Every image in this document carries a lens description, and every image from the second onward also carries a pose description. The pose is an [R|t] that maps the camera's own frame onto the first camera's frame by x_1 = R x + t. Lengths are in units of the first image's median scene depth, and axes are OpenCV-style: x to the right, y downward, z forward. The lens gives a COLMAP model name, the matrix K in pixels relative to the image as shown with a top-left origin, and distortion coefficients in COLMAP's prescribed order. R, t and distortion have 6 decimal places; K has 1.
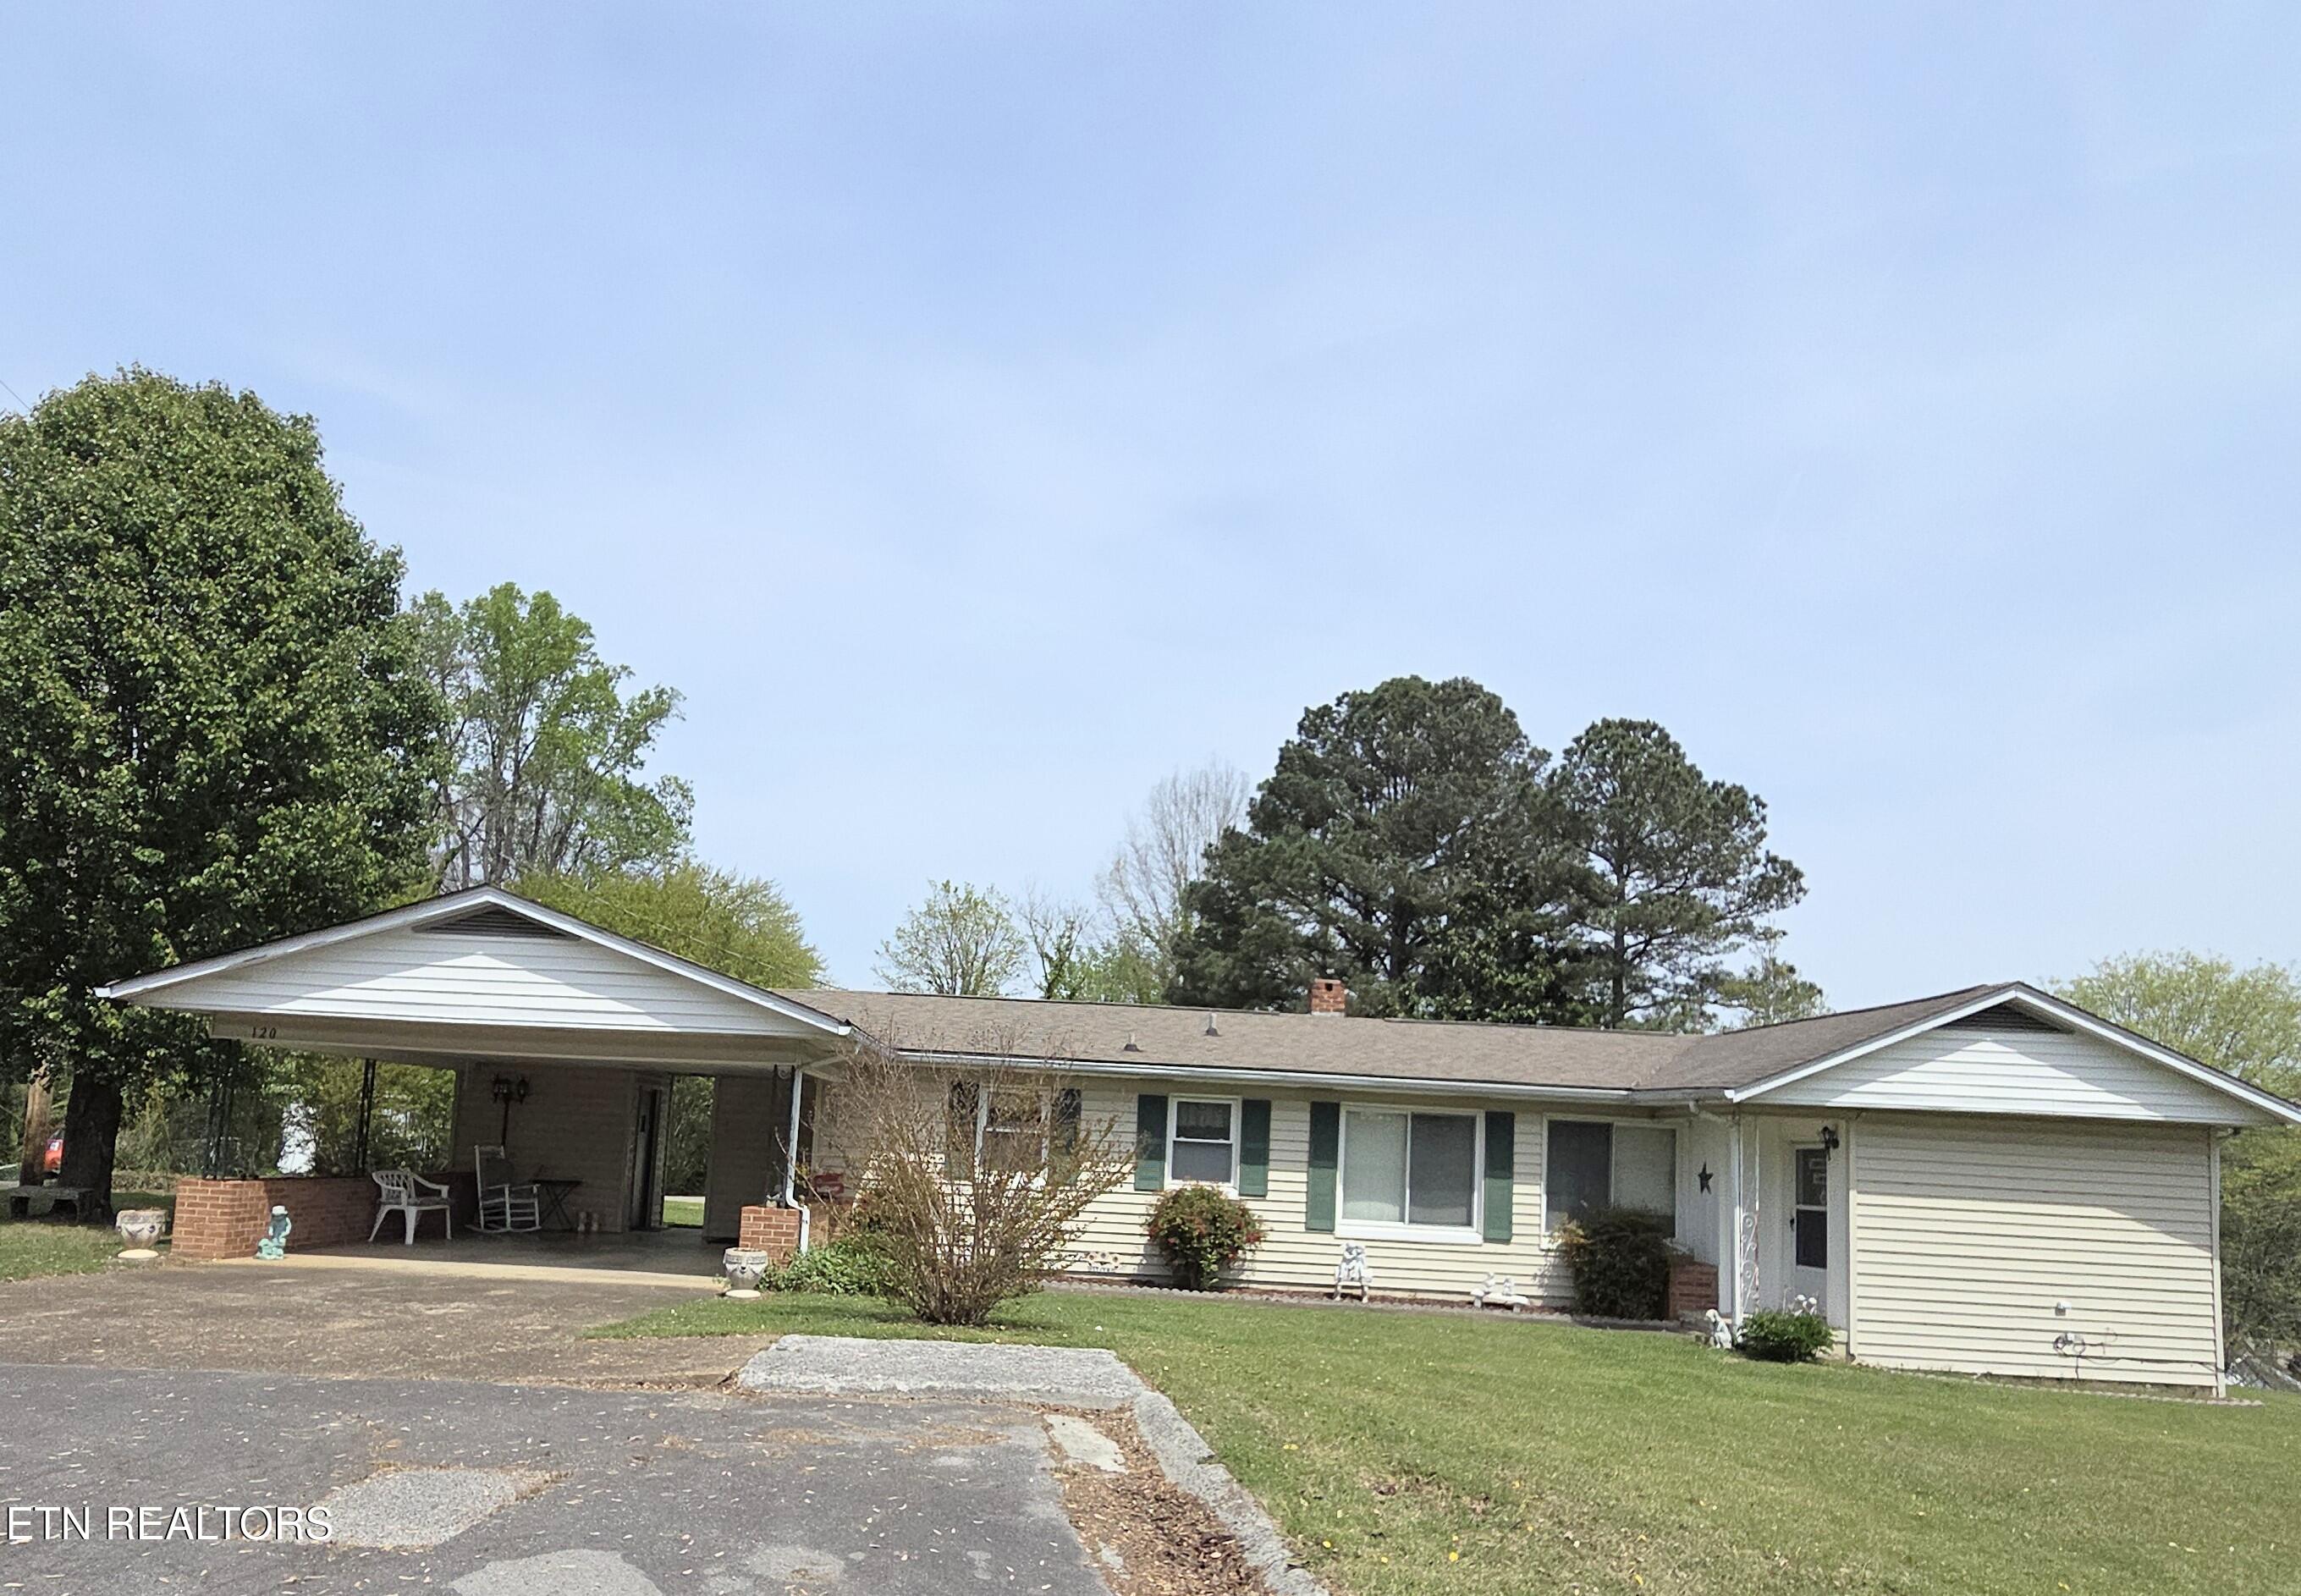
lens RADIAL K [[1055.0, 0, 1142.6], [0, 1055.0, 814.1], [0, 0, 1]] dist [0.001432, -0.000533]
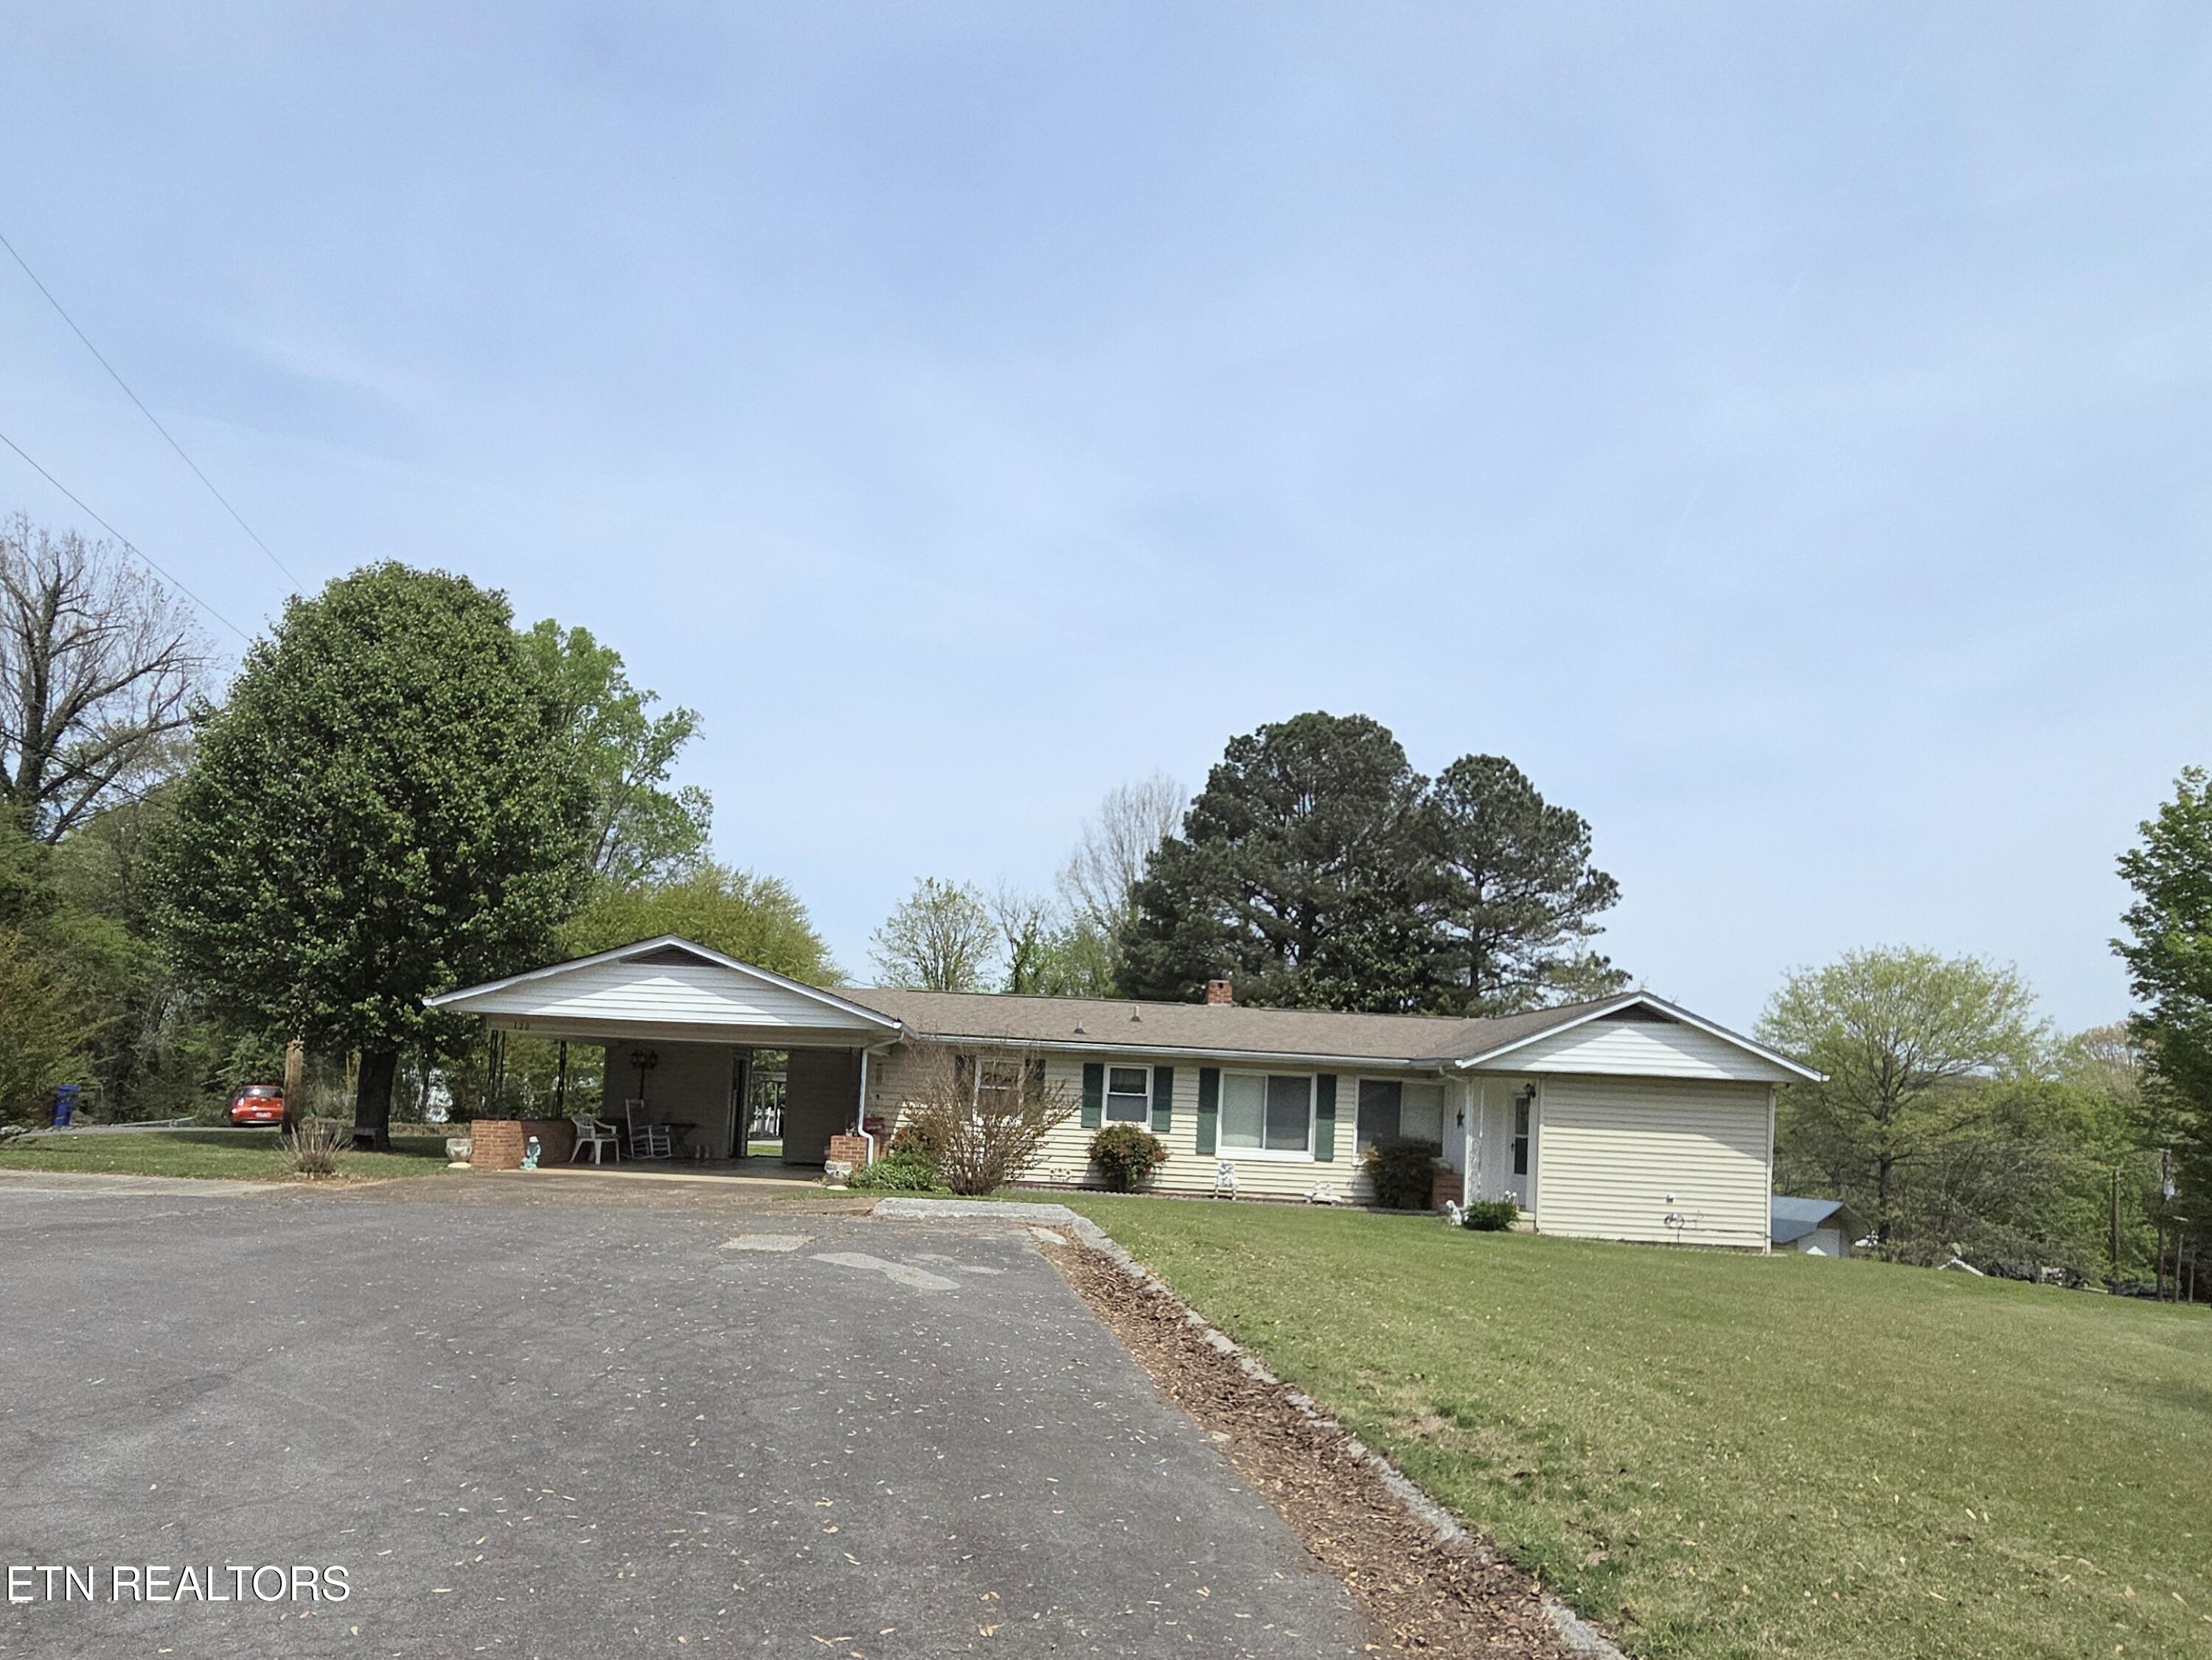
lens RADIAL K [[897.8, 0, 1106.0], [0, 897.8, 830.0], [0, 0, 1]] dist [0.000492, 0.000171]
pose [[0.999943, 0.000161, 0.010670, 0.013779], [-0.000285, 0.999933, 0.011595, -0.076745], [-0.010667, -0.011597, 0.999876, -0.258675]]
